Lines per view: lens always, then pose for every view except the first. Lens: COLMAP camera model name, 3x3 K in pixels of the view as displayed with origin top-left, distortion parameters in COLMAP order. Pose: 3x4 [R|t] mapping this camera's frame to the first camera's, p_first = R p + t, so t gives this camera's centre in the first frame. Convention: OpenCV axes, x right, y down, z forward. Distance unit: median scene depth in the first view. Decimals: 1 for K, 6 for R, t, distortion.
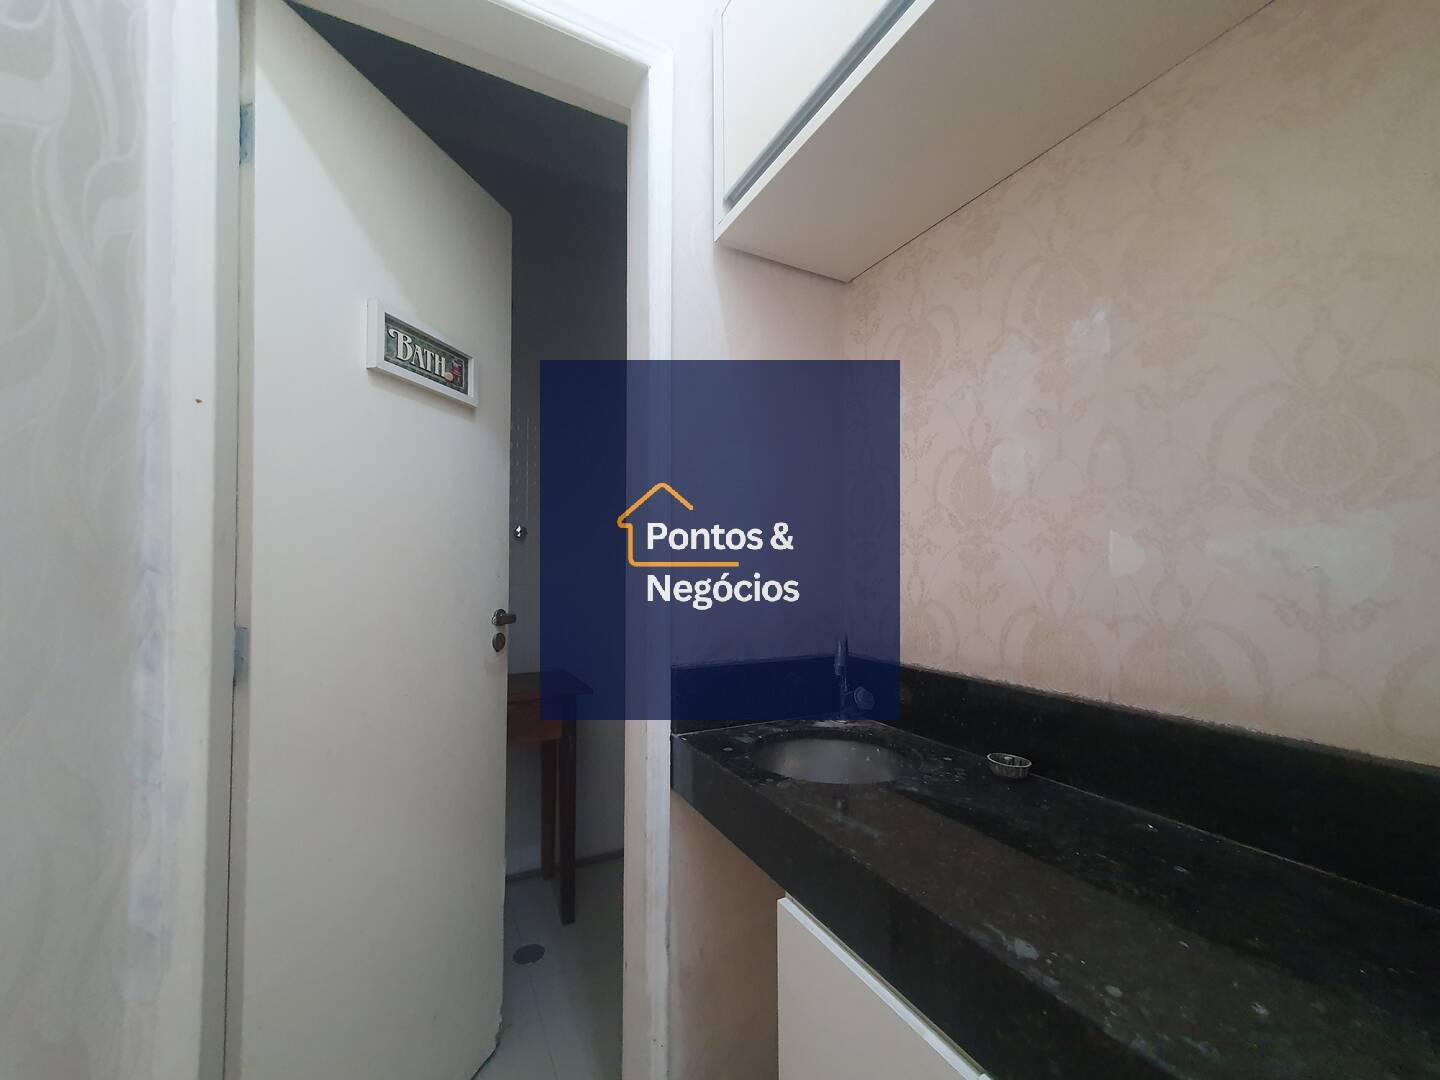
lens RADIAL K [[570.3, 0, 722.1], [0, 570.3, 550.0], [0, 0, 1]] dist [0.001435, 0.000119]
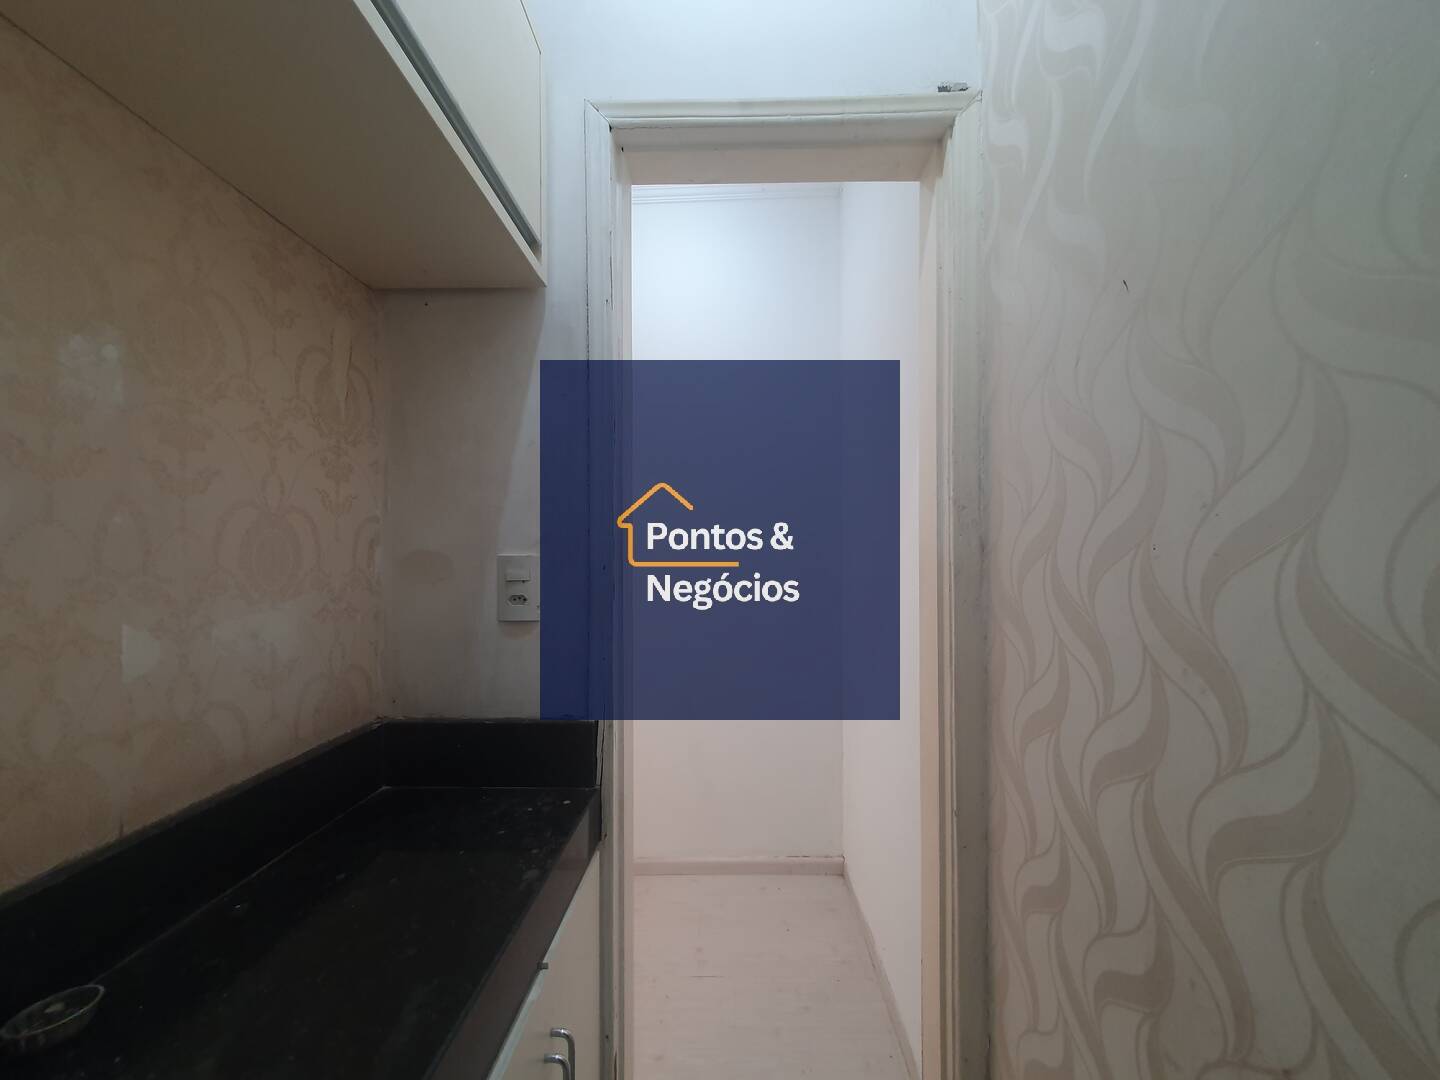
lens RADIAL K [[570.3, 0, 718.7], [0, 570.3, 546.6], [0, 0, 1]] dist [0.001435, 0.000119]
pose [[-0.889904, 0.024216, 0.455504, -0.448184], [0.005703, 0.999102, -0.041972, -0.106513], [-0.456112, -0.034753, -0.889244, 1.347378]]
